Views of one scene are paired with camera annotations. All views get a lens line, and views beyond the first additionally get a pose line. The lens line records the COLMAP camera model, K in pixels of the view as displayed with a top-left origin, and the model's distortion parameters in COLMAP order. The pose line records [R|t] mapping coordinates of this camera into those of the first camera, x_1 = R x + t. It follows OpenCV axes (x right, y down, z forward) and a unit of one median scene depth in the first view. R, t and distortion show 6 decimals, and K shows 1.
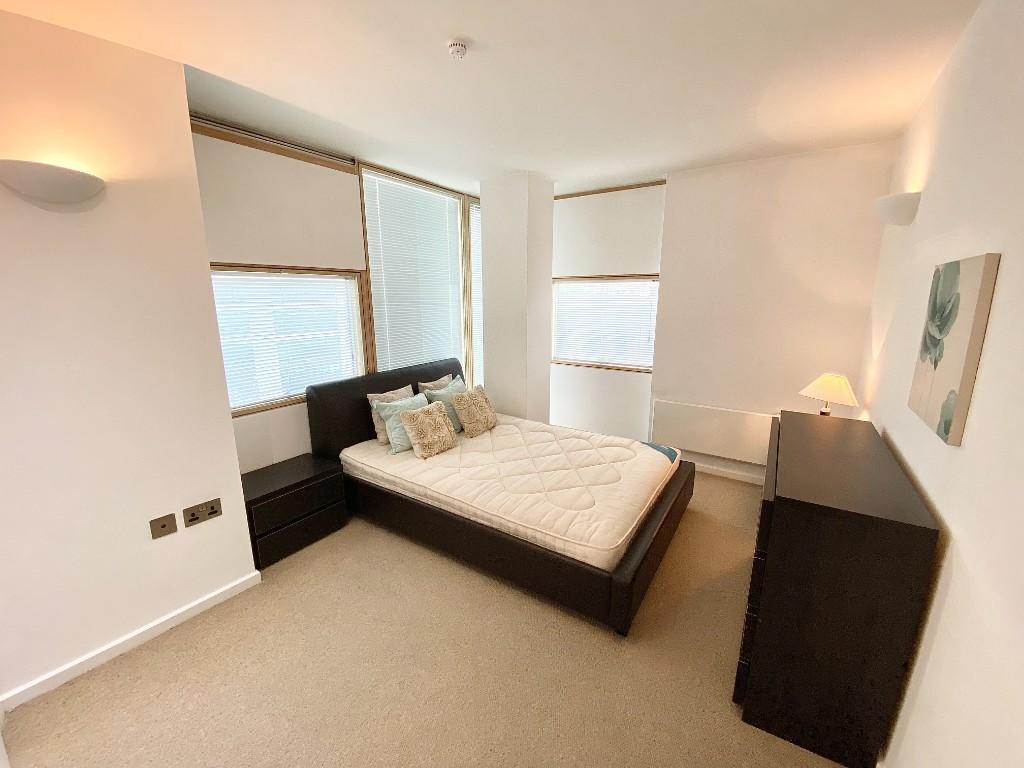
lens RADIAL K [[412.4, 0, 512.0], [0, 412.4, 384.0], [0, 0, 1]] dist [0.000114, -0.017120]
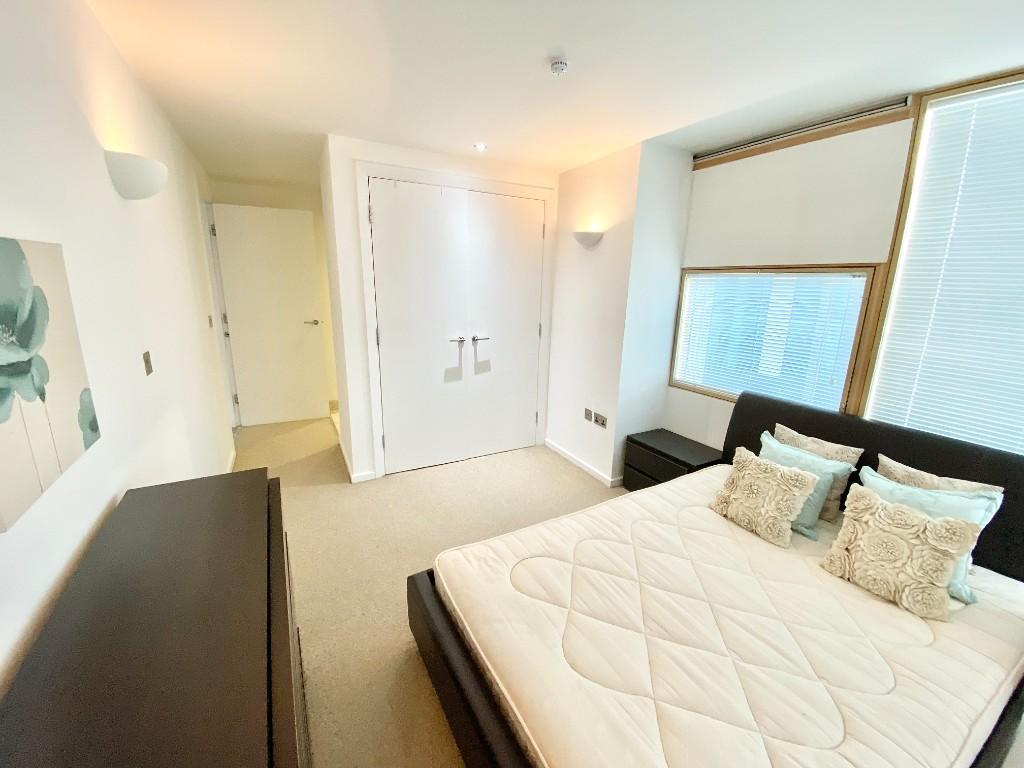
lens RADIAL K [[412.4, 0, 512.0], [0, 412.4, 384.0], [0, 0, 1]] dist [0.000114, -0.017120]
pose [[-0.473423, 0.197904, -0.858315, 0.590477], [-0.204648, 0.923056, 0.325709, -0.212060], [0.856732, 0.329851, -0.396495, 0.918936]]
